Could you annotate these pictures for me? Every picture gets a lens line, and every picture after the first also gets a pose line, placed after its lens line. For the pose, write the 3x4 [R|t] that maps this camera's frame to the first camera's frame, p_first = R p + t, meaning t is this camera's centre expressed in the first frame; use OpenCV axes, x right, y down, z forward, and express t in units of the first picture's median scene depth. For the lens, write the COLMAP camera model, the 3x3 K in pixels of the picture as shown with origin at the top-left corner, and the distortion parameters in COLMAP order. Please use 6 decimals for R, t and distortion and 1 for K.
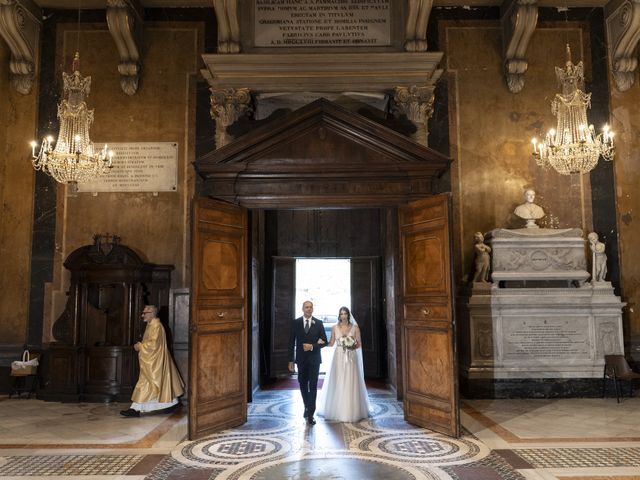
lens RADIAL K [[570.0, 0, 319.7], [0, 570.0, 236.7], [0, 0, 1]] dist [-0.003384, 0.012834]
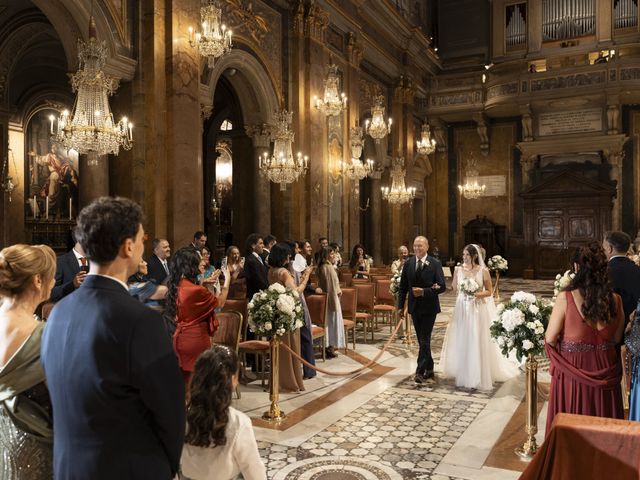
lens RADIAL K [[570.0, 0, 318.2], [0, 570.0, 240.7], [0, 0, 1]] dist [-0.003384, 0.012834]
pose [[0.884607, 0.002601, -0.466330, 0.185942], [0.056218, 0.992097, 0.112175, -0.215478], [0.462937, -0.125447, 0.877470, -1.616400]]
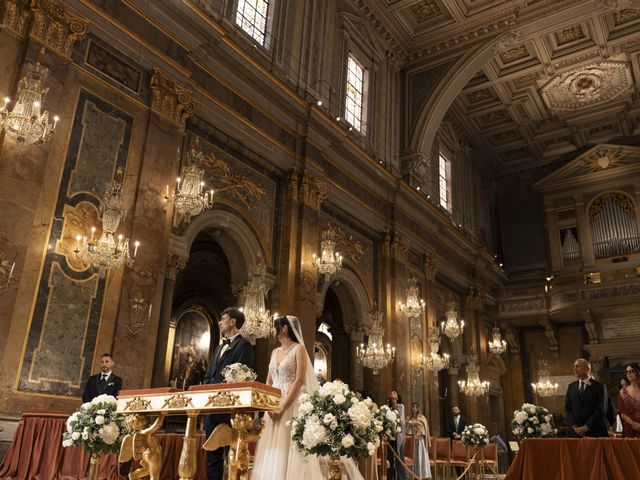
lens RADIAL K [[570.0, 0, 317.4], [0, 570.0, 243.8], [0, 0, 1]] dist [-0.003384, 0.012834]
pose [[0.814422, -0.170187, -0.554755, 0.348127], [0.033749, 0.968298, -0.247507, -0.149371], [0.579290, 0.182853, 0.794347, -1.972467]]
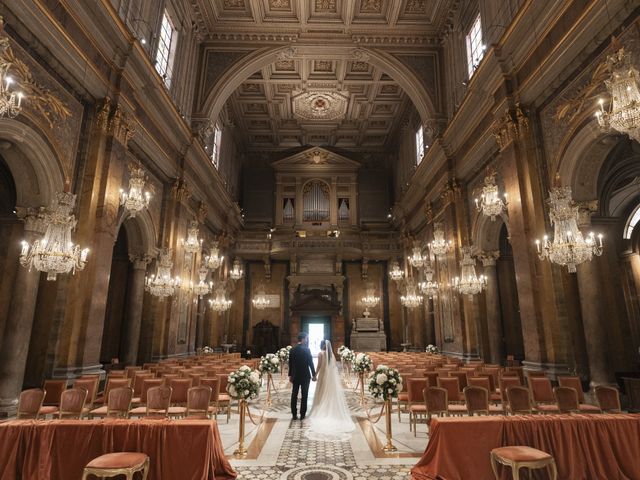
lens RADIAL K [[382.0, 0, 322.3], [0, 382.0, 242.1], [0, 0, 1]] dist [-0.002519, 0.003522]
pose [[0.999957, 0.004793, 0.007900, 0.026281], [-0.003871, 0.993605, -0.112847, -0.242685], [-0.008390, 0.112812, 0.993581, -1.783842]]
